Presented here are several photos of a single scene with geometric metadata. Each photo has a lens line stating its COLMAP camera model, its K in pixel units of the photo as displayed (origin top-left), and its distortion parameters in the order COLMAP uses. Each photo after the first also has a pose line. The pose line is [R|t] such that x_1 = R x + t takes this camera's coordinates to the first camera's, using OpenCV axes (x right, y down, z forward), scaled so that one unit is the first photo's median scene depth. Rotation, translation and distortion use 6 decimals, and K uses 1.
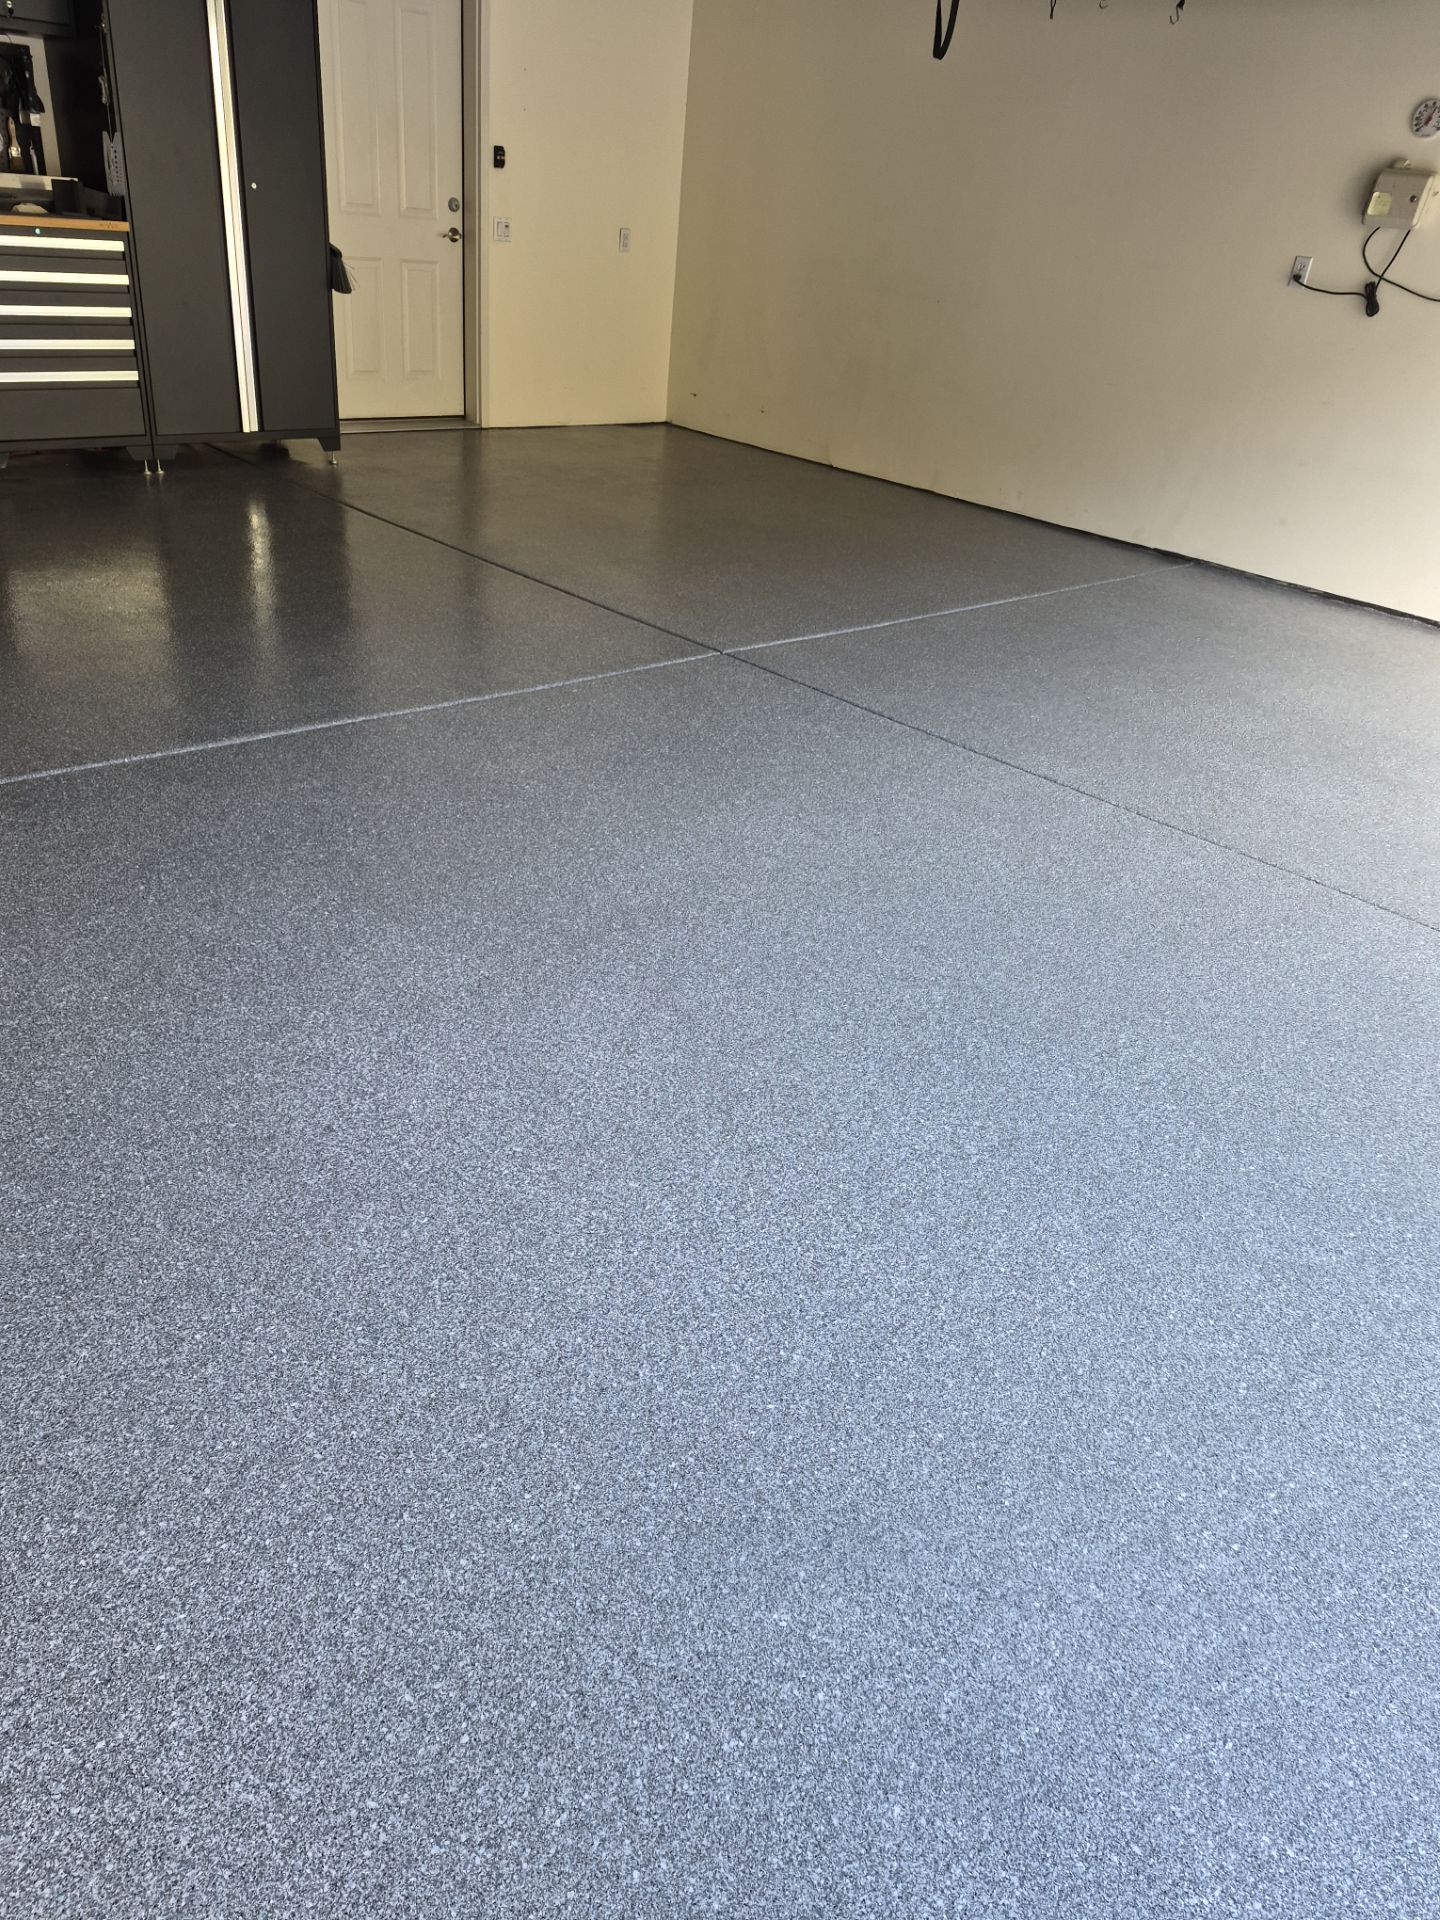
lens RADIAL K [[1461.7, 0, 720.0], [0, 1461.7, 960.0], [0, 0, 1]] dist [0.143494, -0.120900]
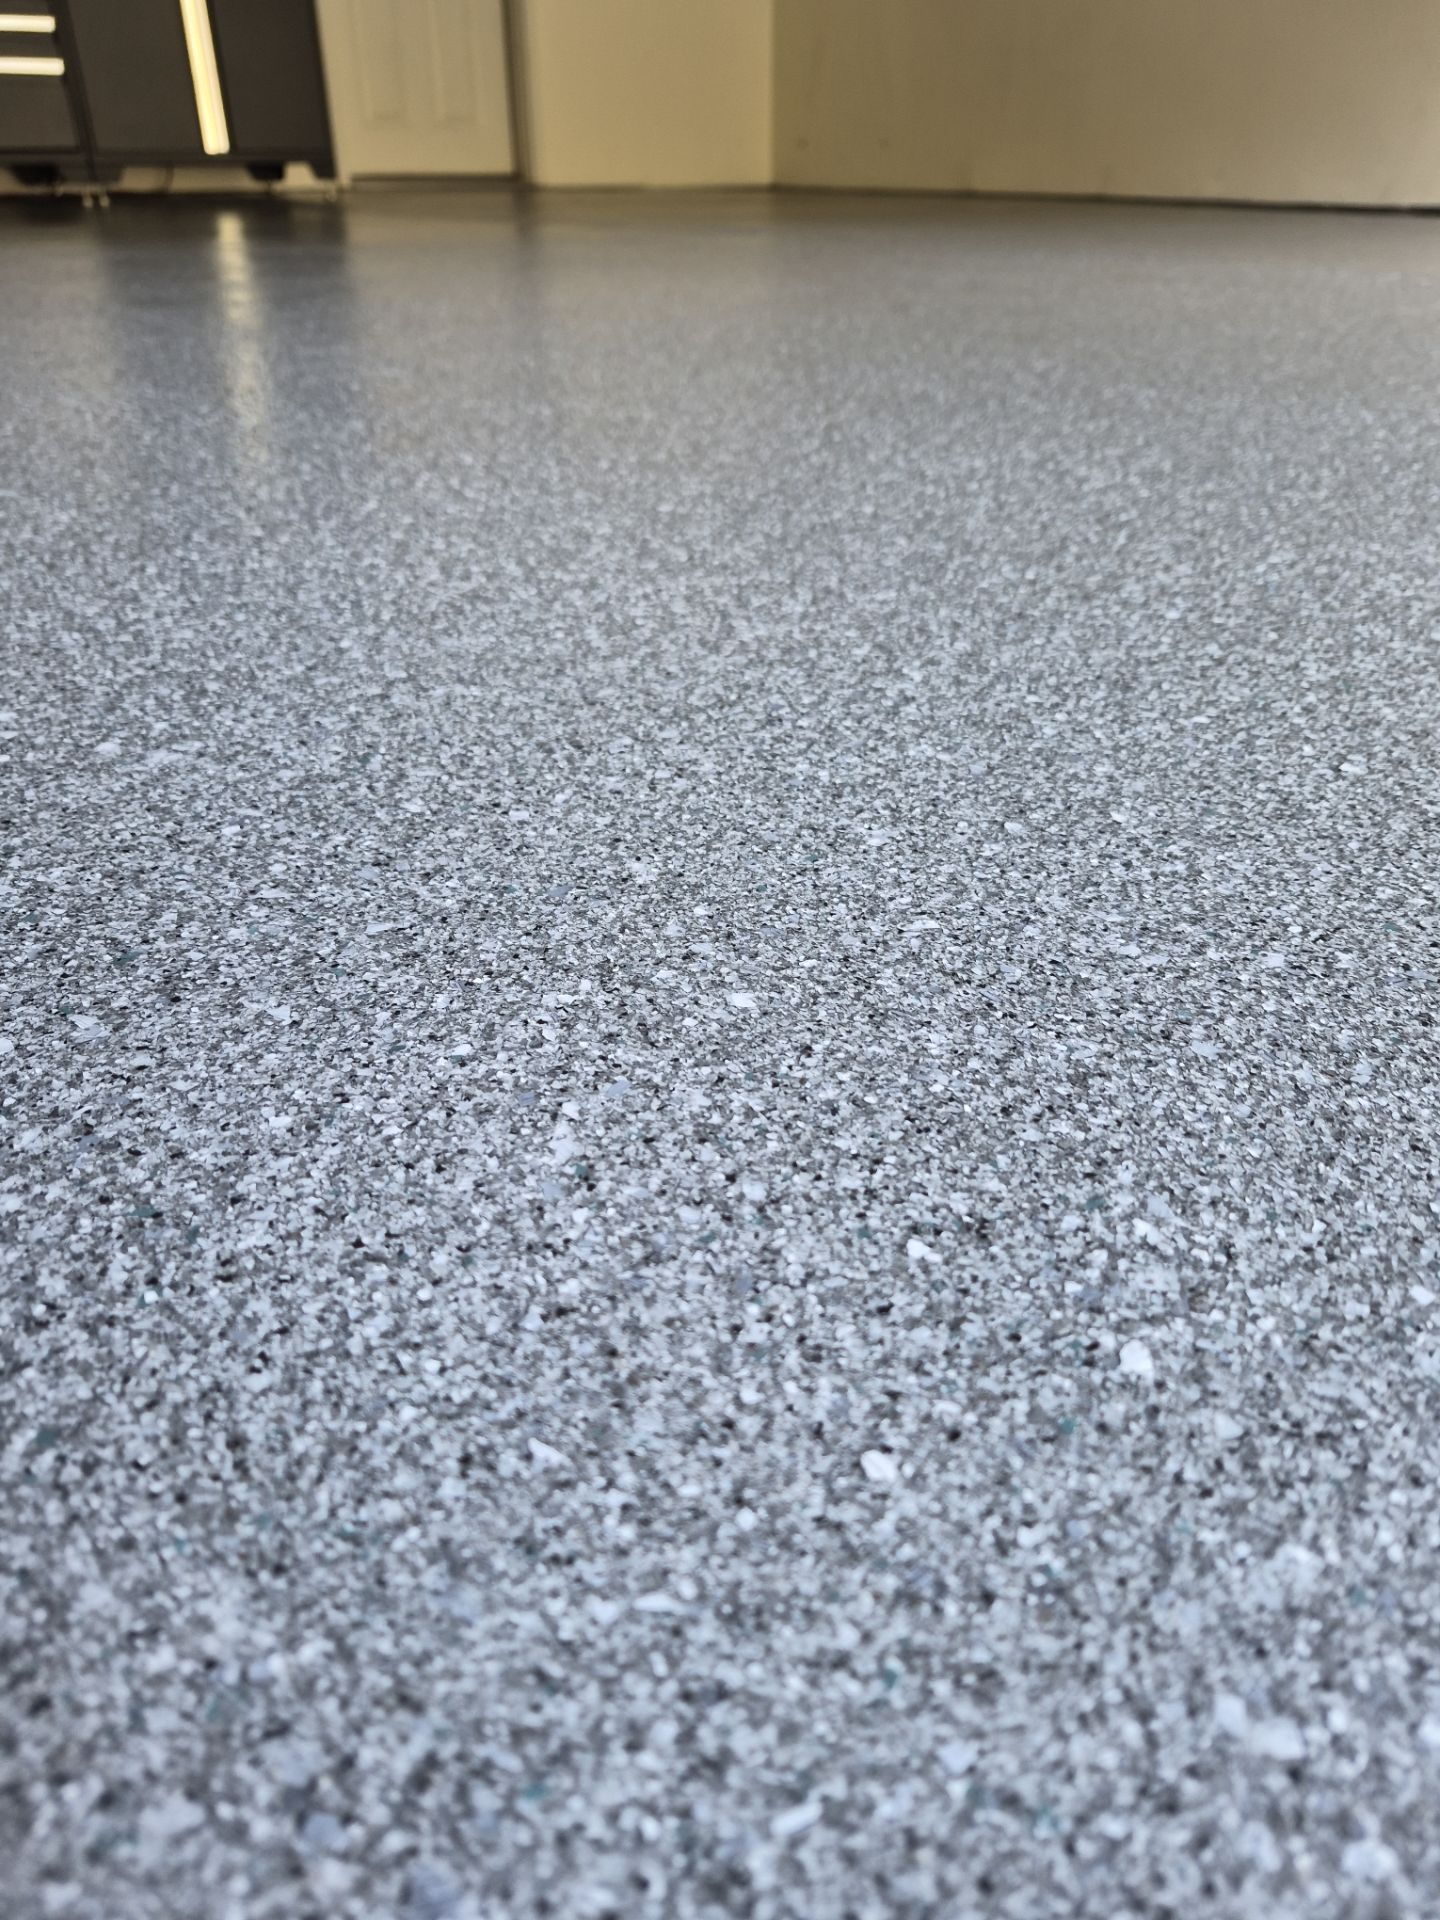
lens RADIAL K [[1522.3, 0, 720.0], [0, 1522.3, 960.0], [0, 0, 1]] dist [0.072279, -0.139628]
pose [[0.992392, -0.020499, -0.121397, 0.046314], [0.021452, 0.999748, 0.006550, 0.087533], [0.121232, -0.009104, 0.992582, 0.231652]]
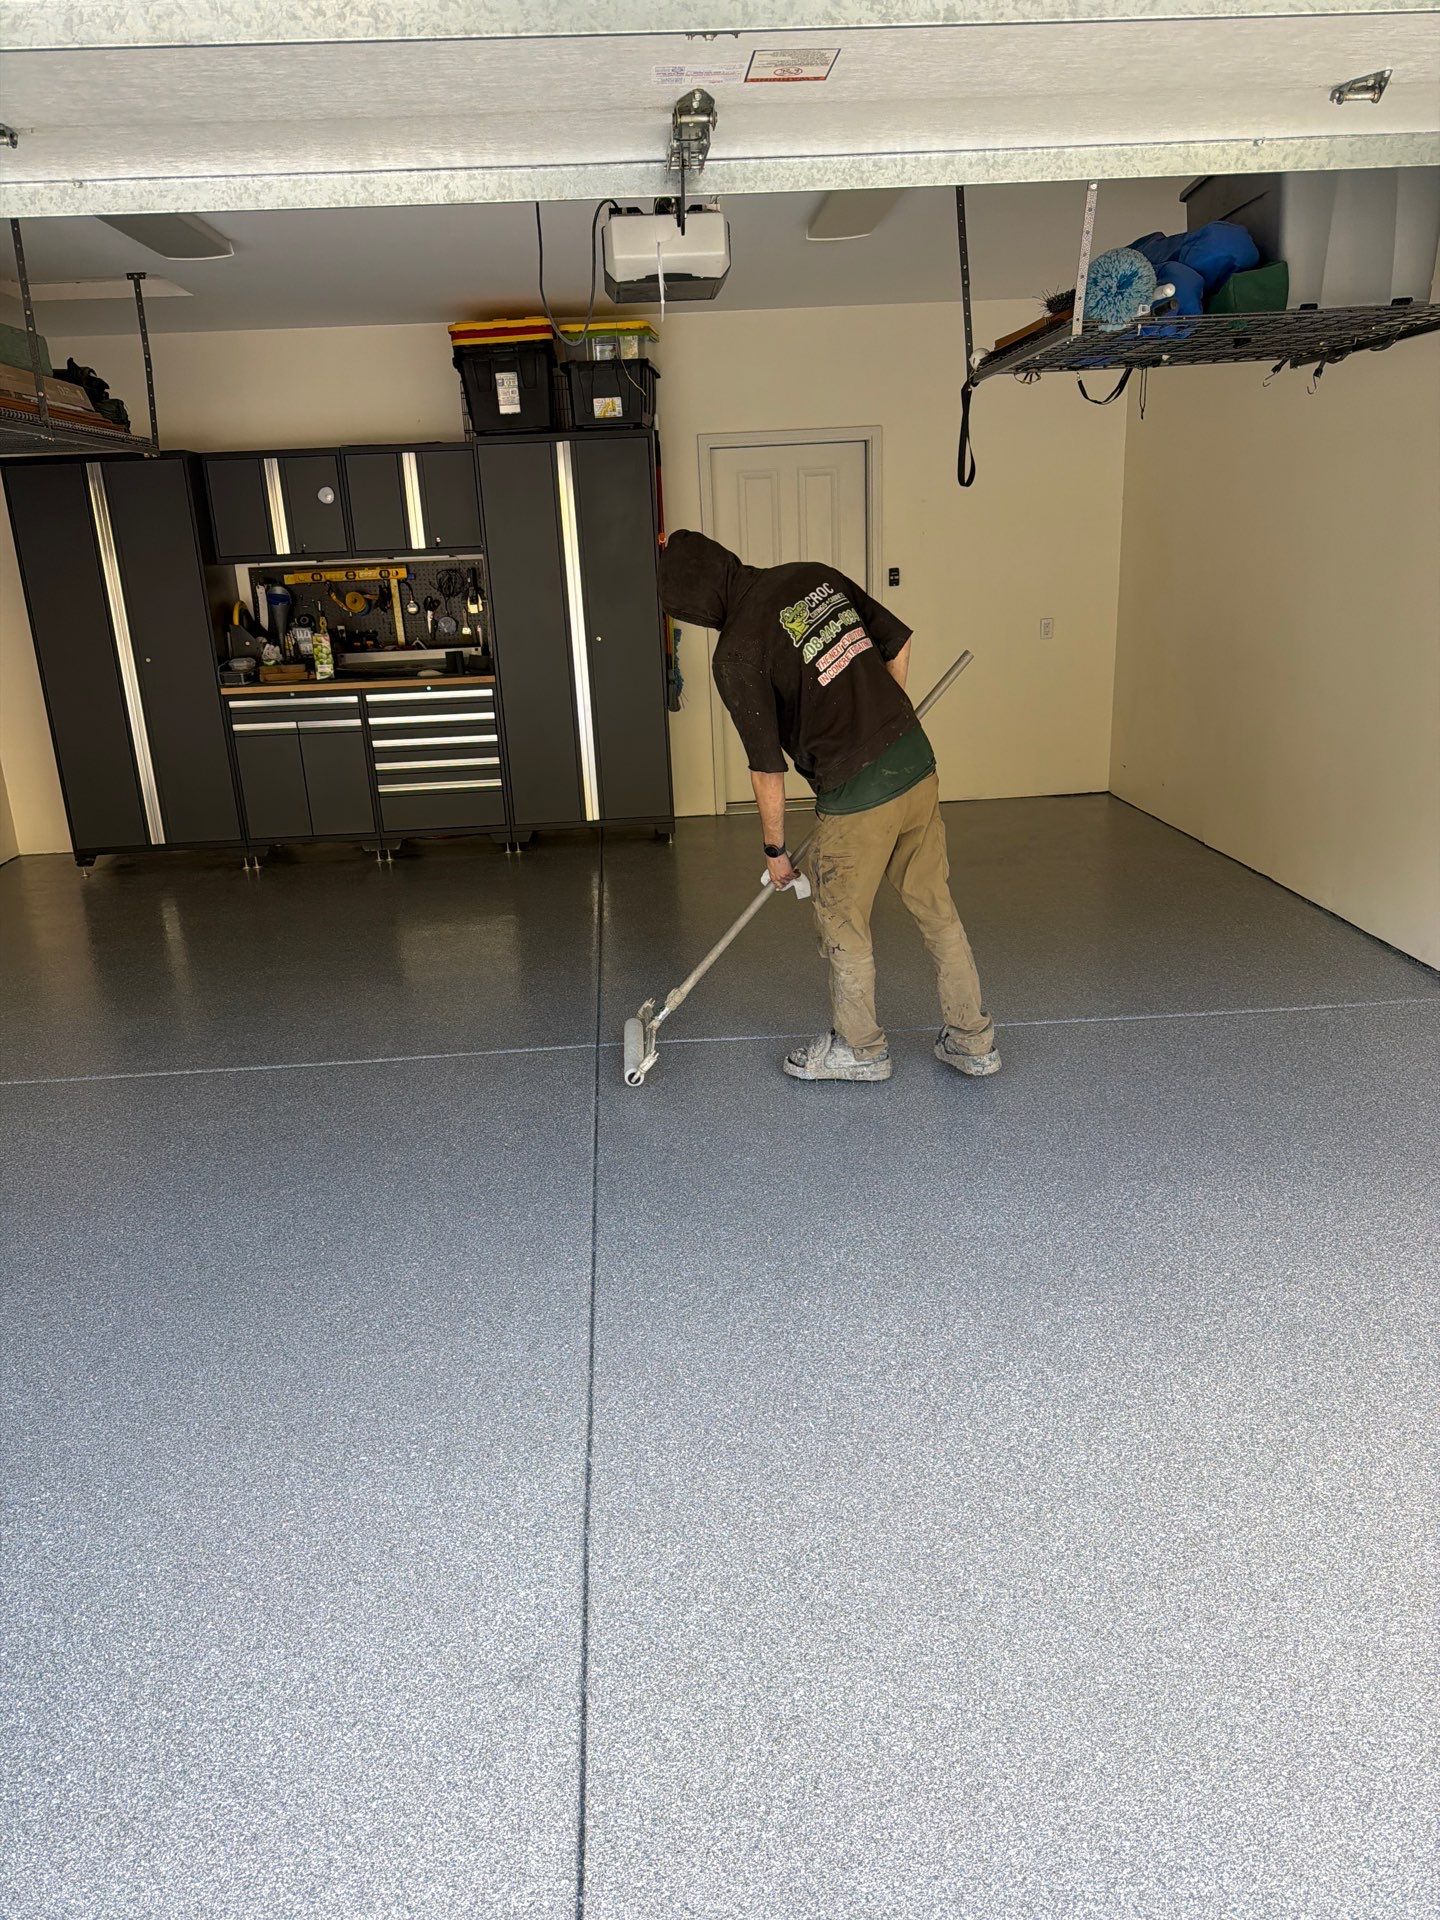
lens RADIAL K [[1461.7, 0, 720.0], [0, 1461.7, 960.0], [0, 0, 1]] dist [0.143494, -0.120900]
pose [[0.739340, 0.082284, -0.668285, 0.605647], [-0.208930, 0.971551, -0.111519, -0.137407], [0.640097, 0.222075, 0.735499, 0.226019]]
